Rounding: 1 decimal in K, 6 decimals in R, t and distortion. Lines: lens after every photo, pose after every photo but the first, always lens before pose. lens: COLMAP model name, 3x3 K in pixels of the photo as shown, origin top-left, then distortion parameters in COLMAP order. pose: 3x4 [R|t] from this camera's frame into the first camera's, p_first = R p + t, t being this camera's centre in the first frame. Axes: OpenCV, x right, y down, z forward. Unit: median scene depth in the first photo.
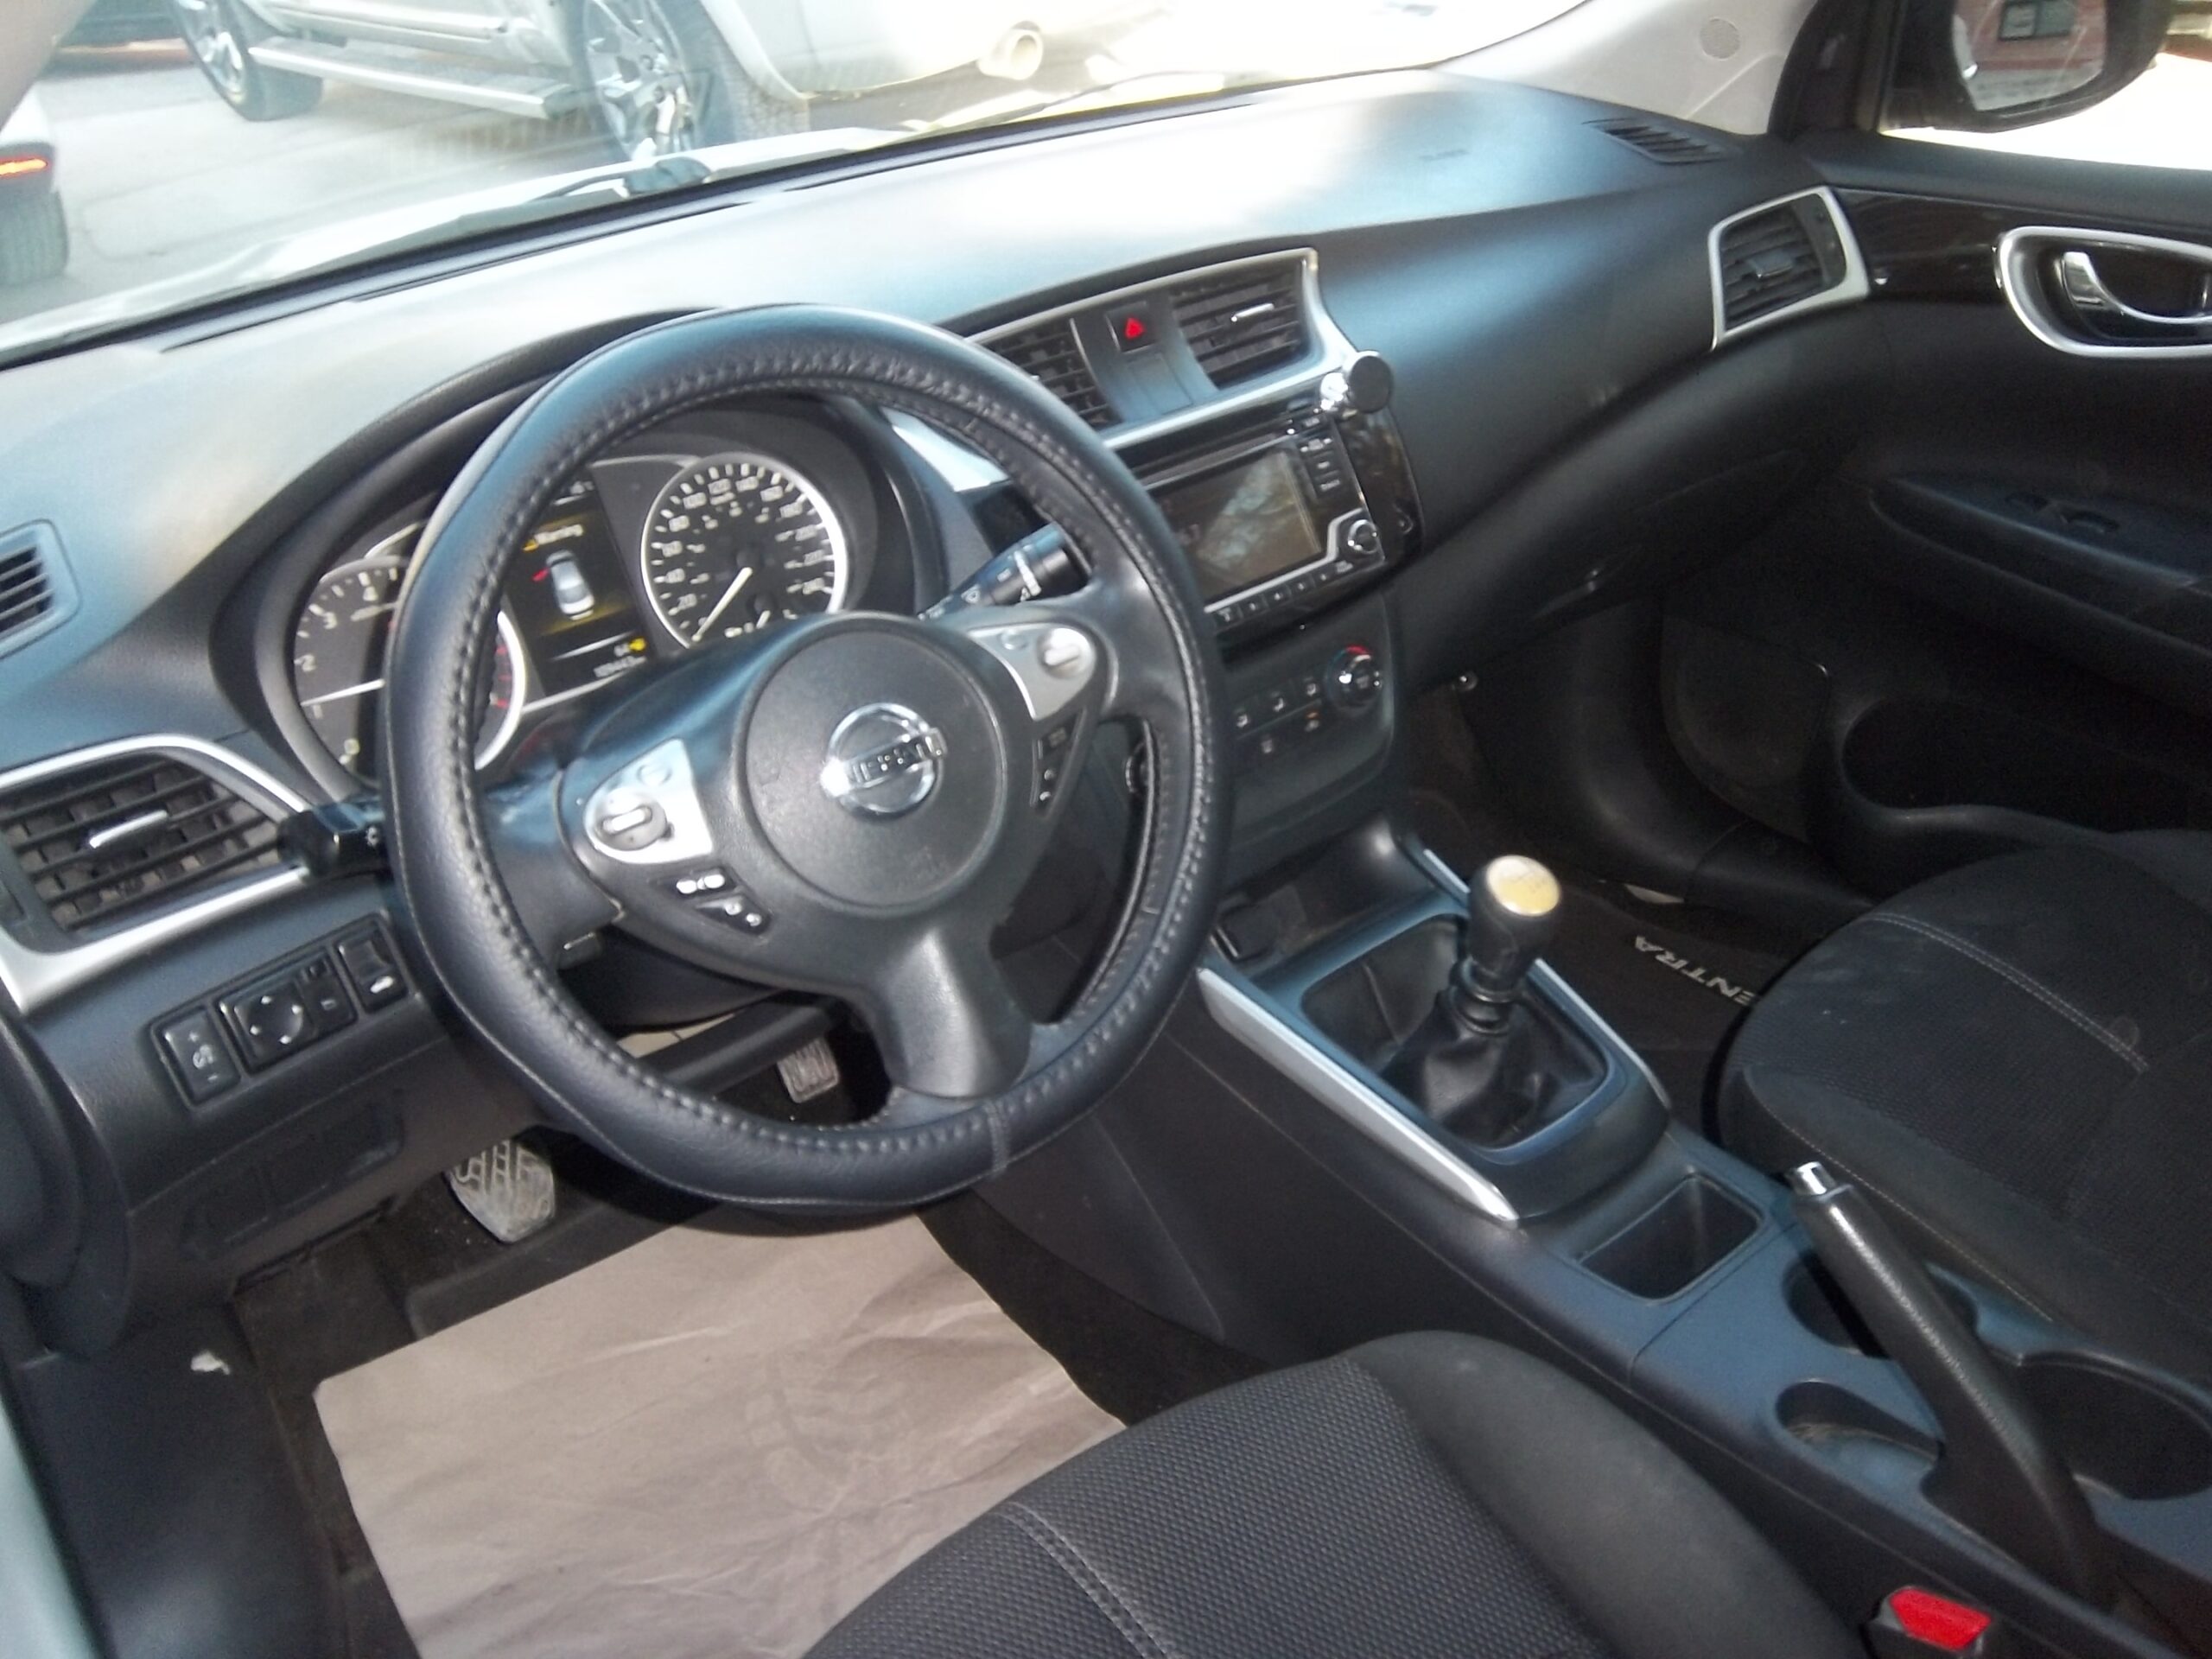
lens RADIAL K [[1856.6, 0, 1106.0], [0, 1856.6, 829.5], [0, 0, 1]] dist [-0.011267, 0.021730]
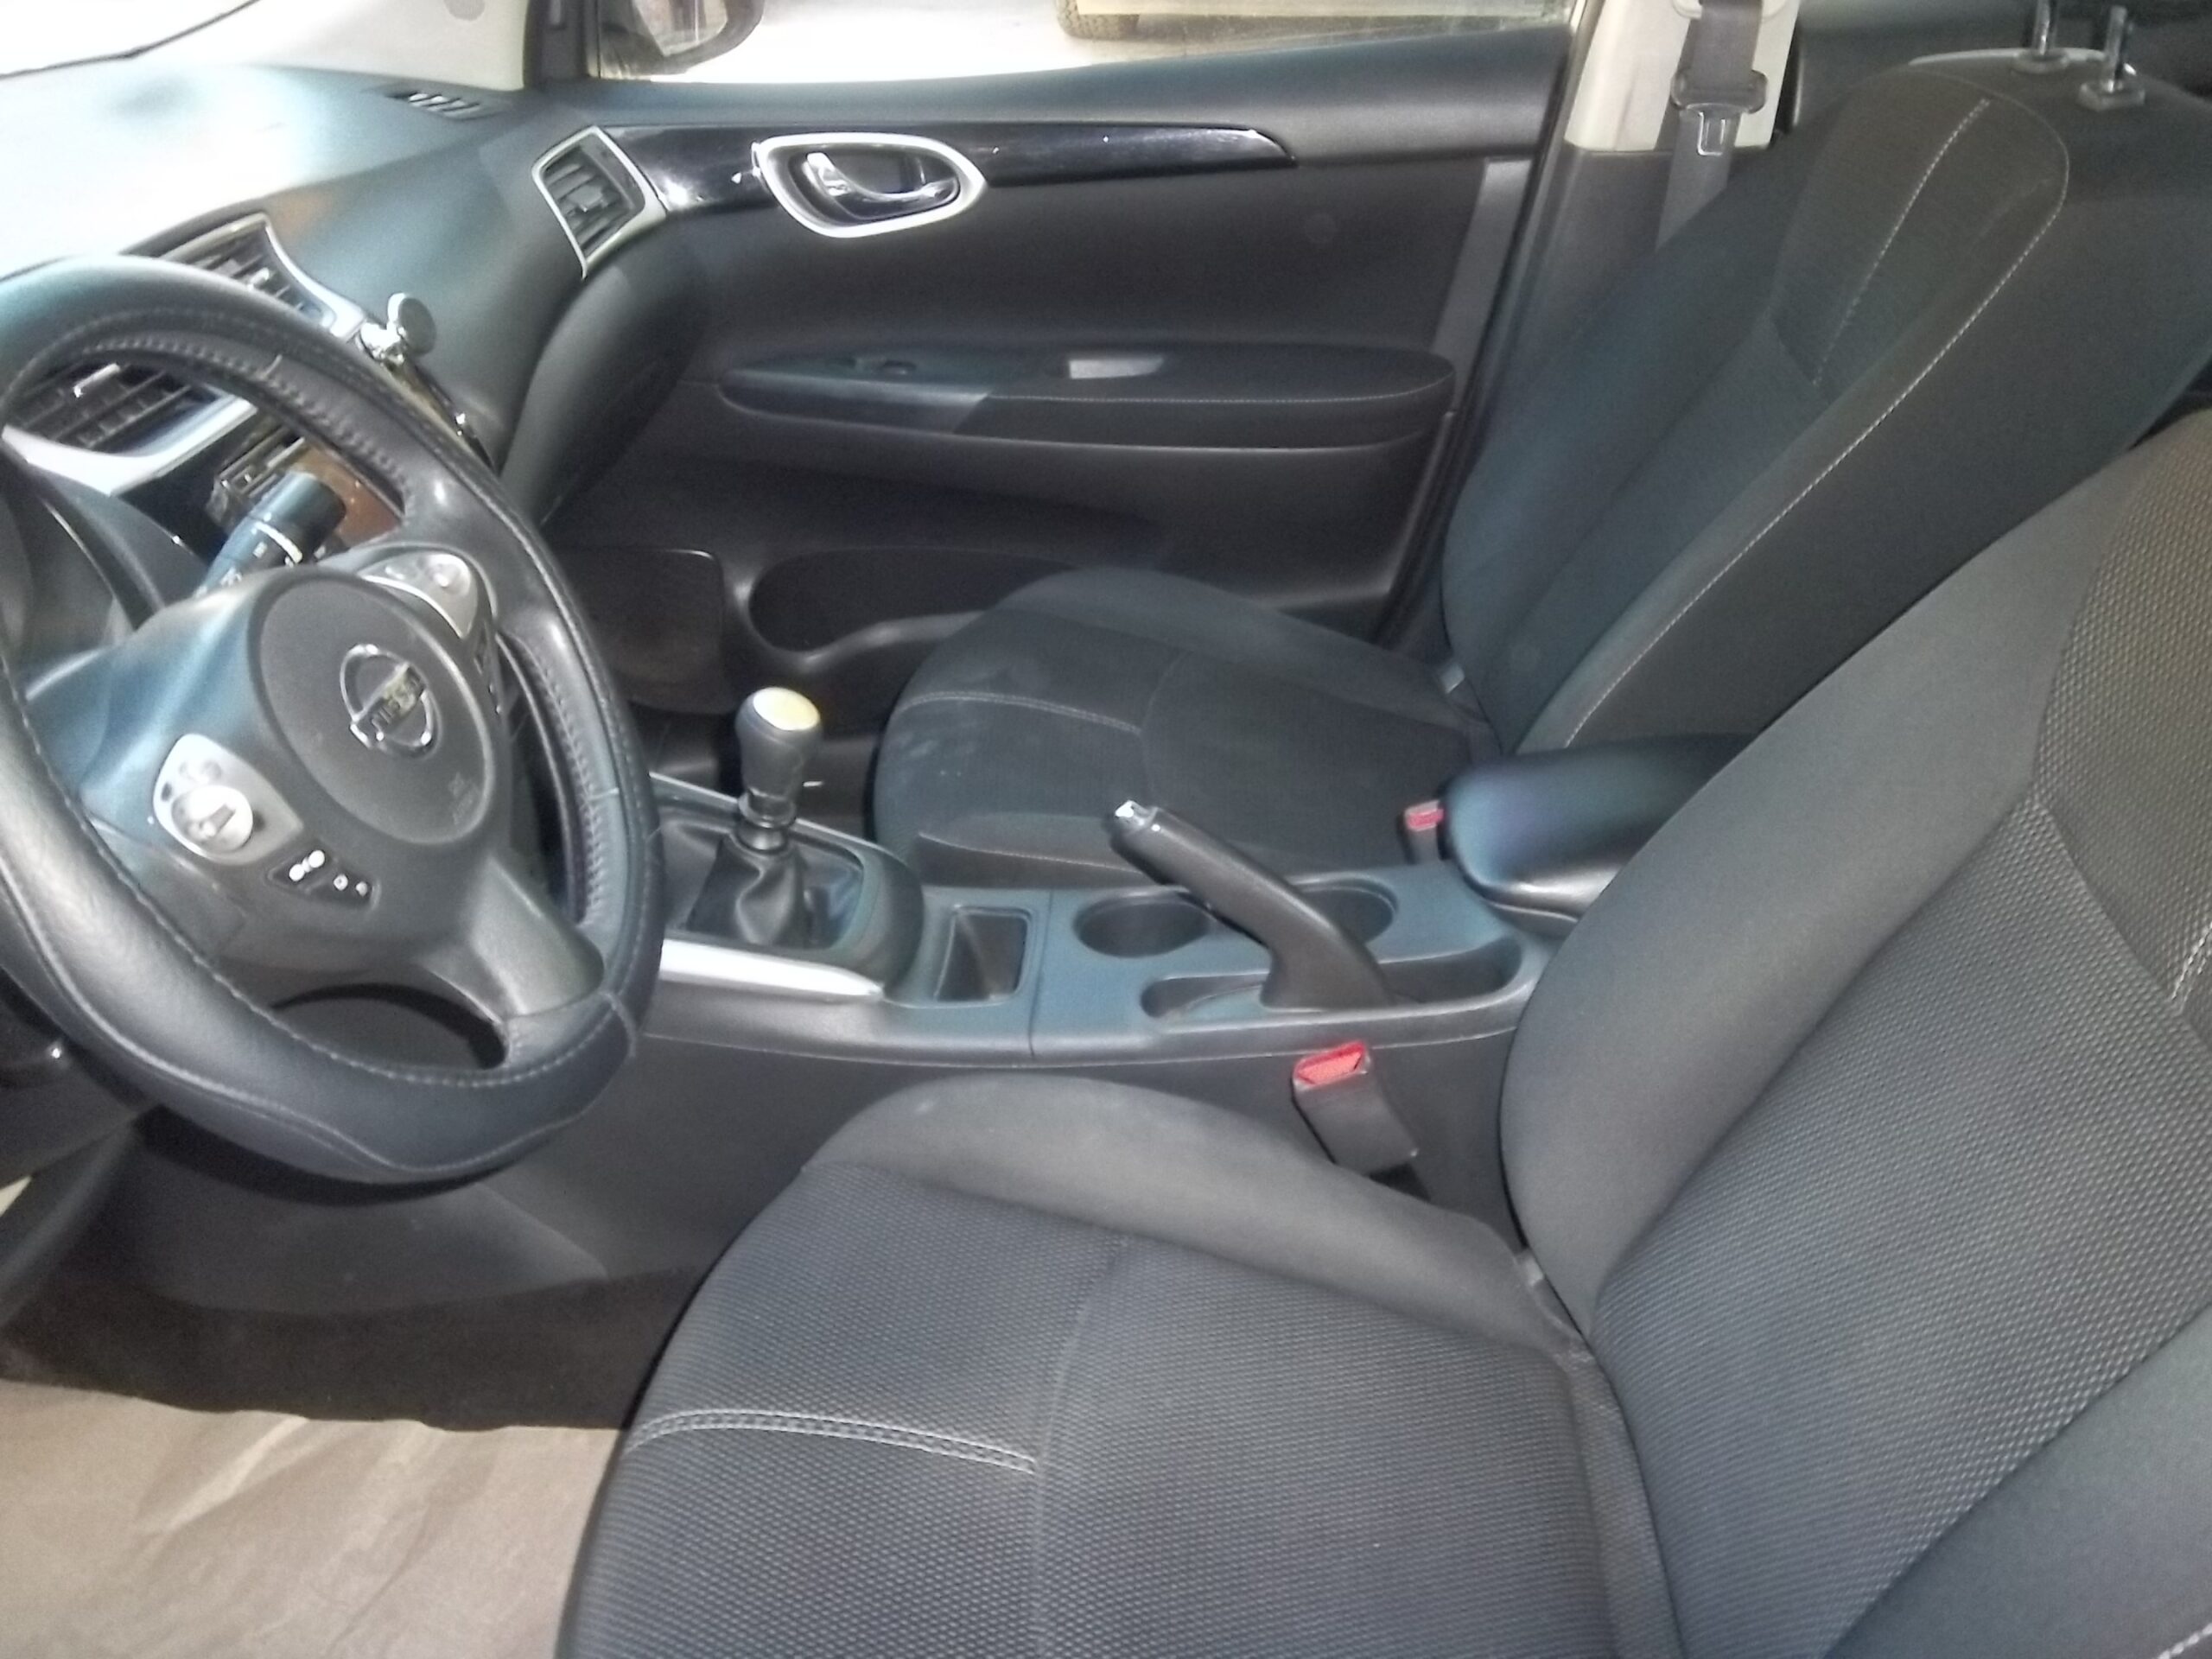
lens RADIAL K [[1856.6, 0, 1106.0], [0, 1856.6, 829.5], [0, 0, 1]] dist [-0.011267, 0.021730]
pose [[0.676821, -0.340711, 0.652556, -0.287009], [0.352550, 0.928200, 0.118970, 0.022485], [-0.646236, 0.149537, 0.748343, 0.030016]]
